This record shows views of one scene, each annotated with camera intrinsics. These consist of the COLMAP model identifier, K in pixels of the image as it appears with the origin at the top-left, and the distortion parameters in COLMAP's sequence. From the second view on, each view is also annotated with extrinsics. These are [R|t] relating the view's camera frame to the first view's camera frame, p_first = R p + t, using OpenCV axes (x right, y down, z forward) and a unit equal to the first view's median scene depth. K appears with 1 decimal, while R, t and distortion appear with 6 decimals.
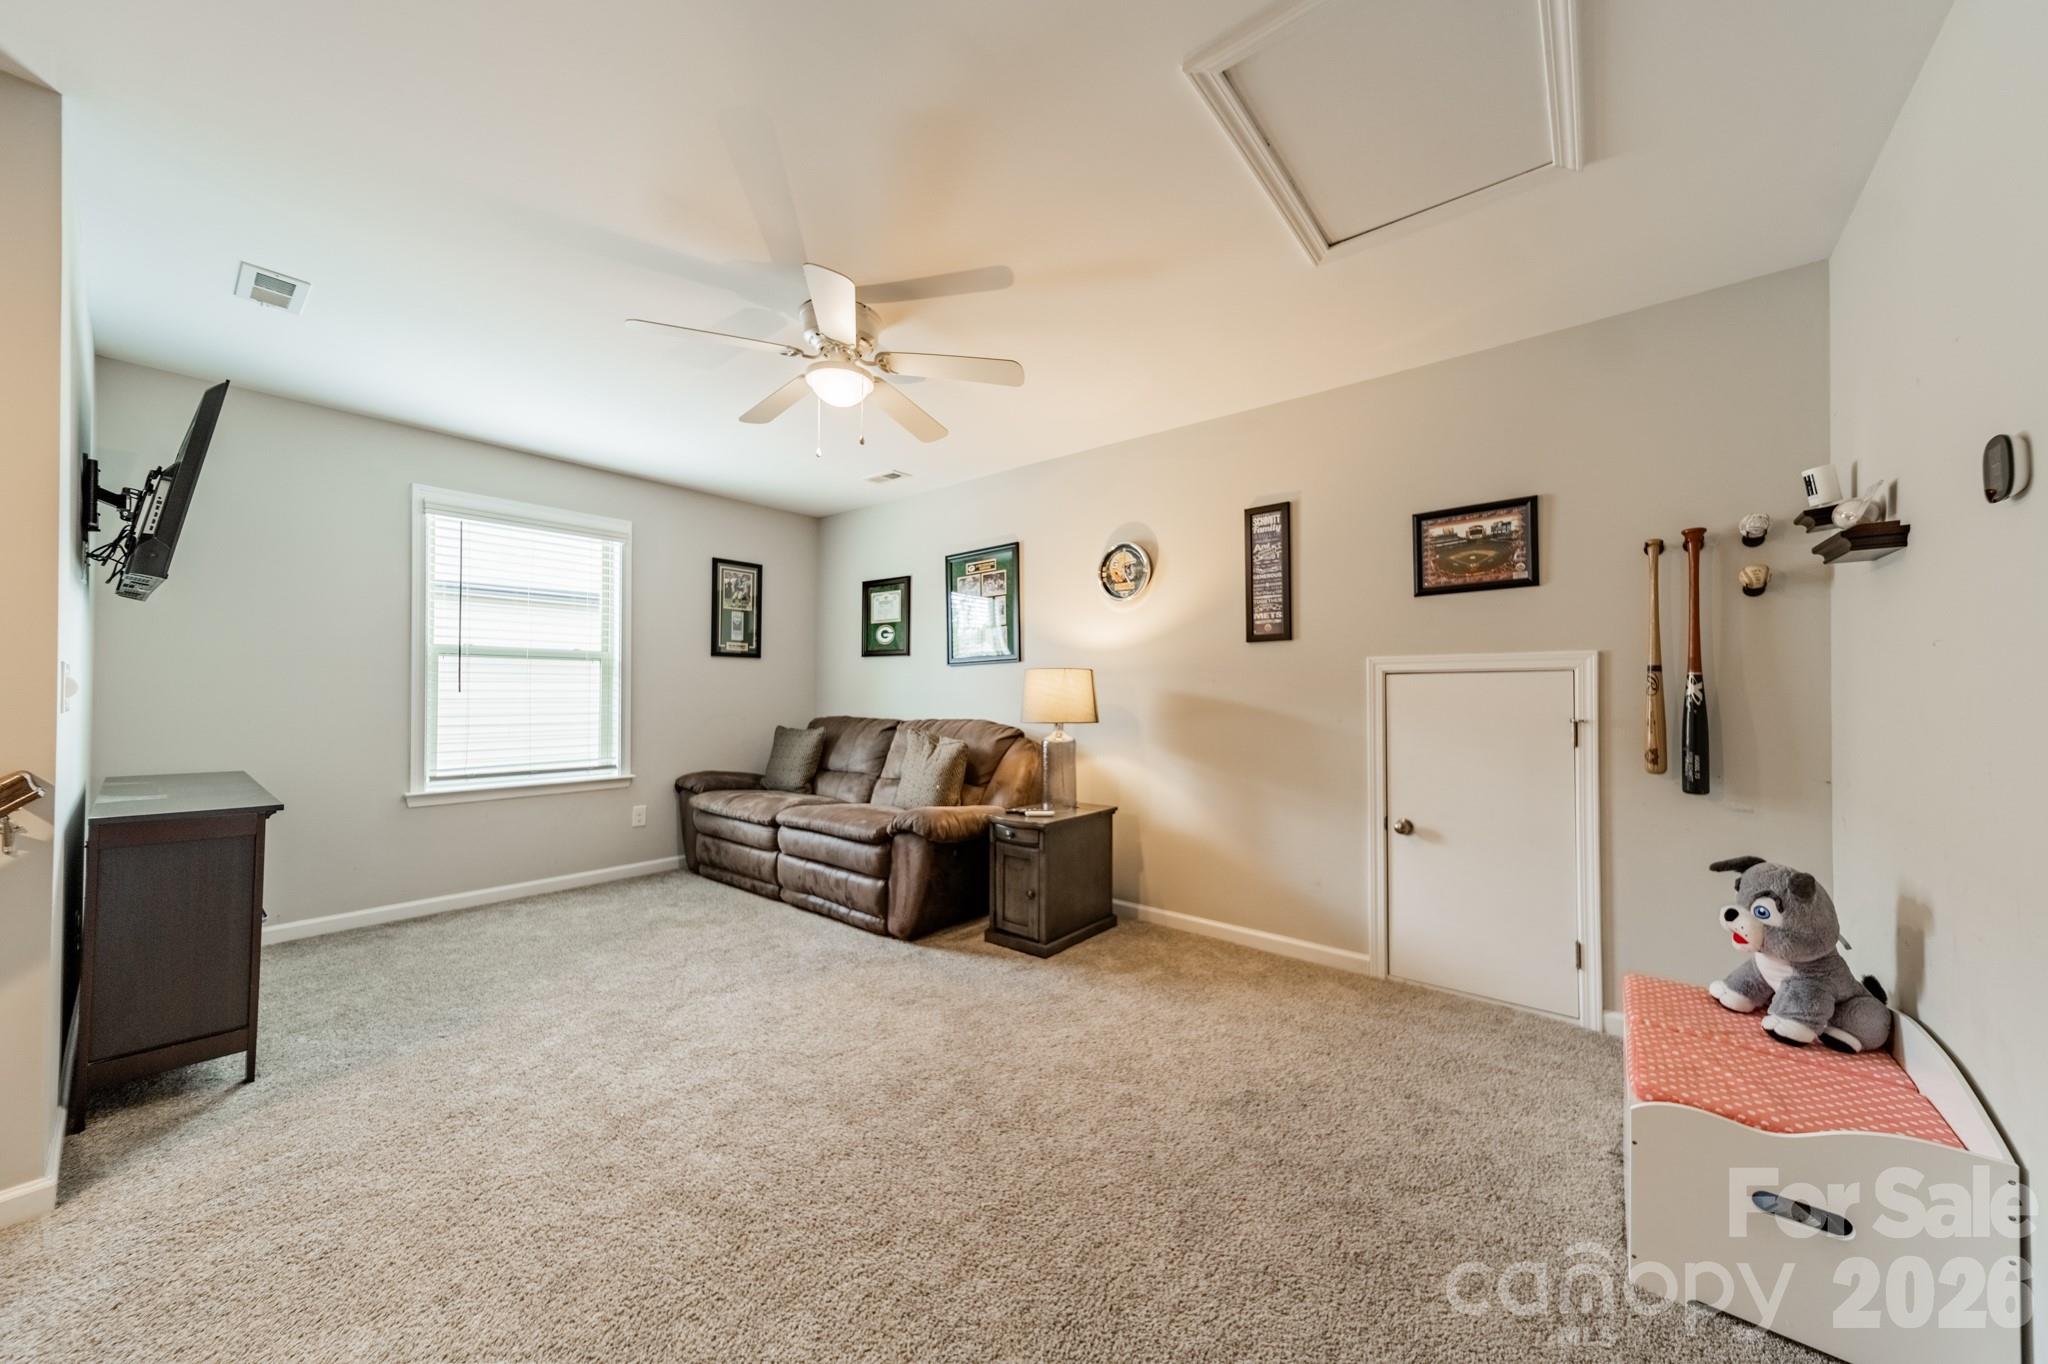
lens RADIAL K [[717.7, 0, 1029.8], [0, 717.7, 685.6], [0, 0, 1]] dist [0.007003, -0.000372]
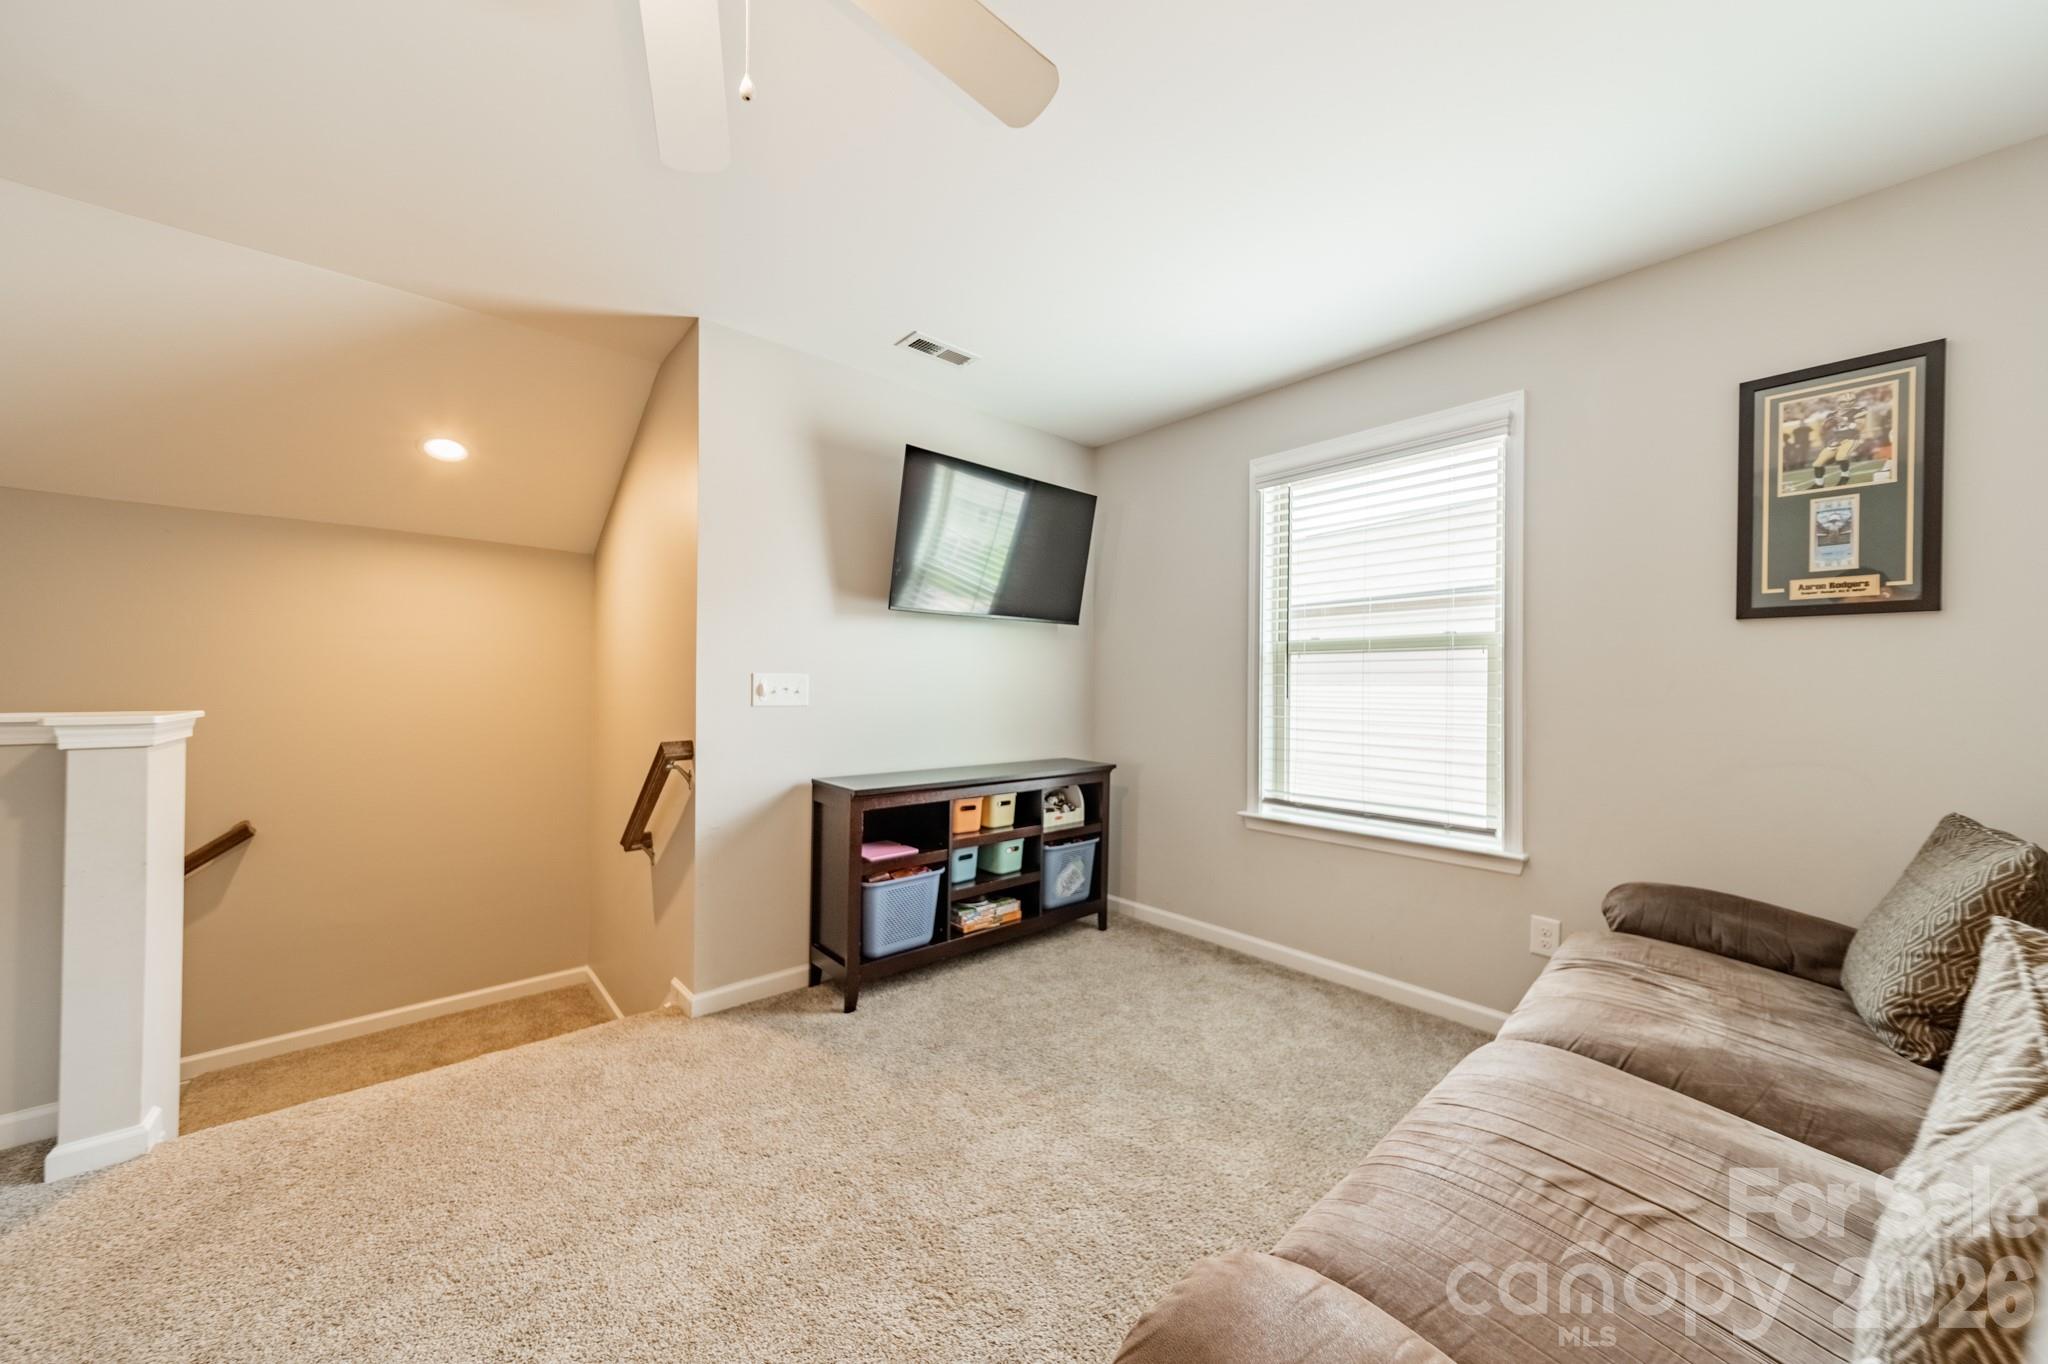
lens RADIAL K [[717.7, 0, 1026.8], [0, 717.7, 689.7], [0, 0, 1]] dist [0.007003, -0.000372]
pose [[-0.148332, -0.005475, -0.988922, 0.037553], [-0.001717, 0.999985, -0.005279, 0.002830], [0.988936, 0.000915, -0.148339, 0.647789]]
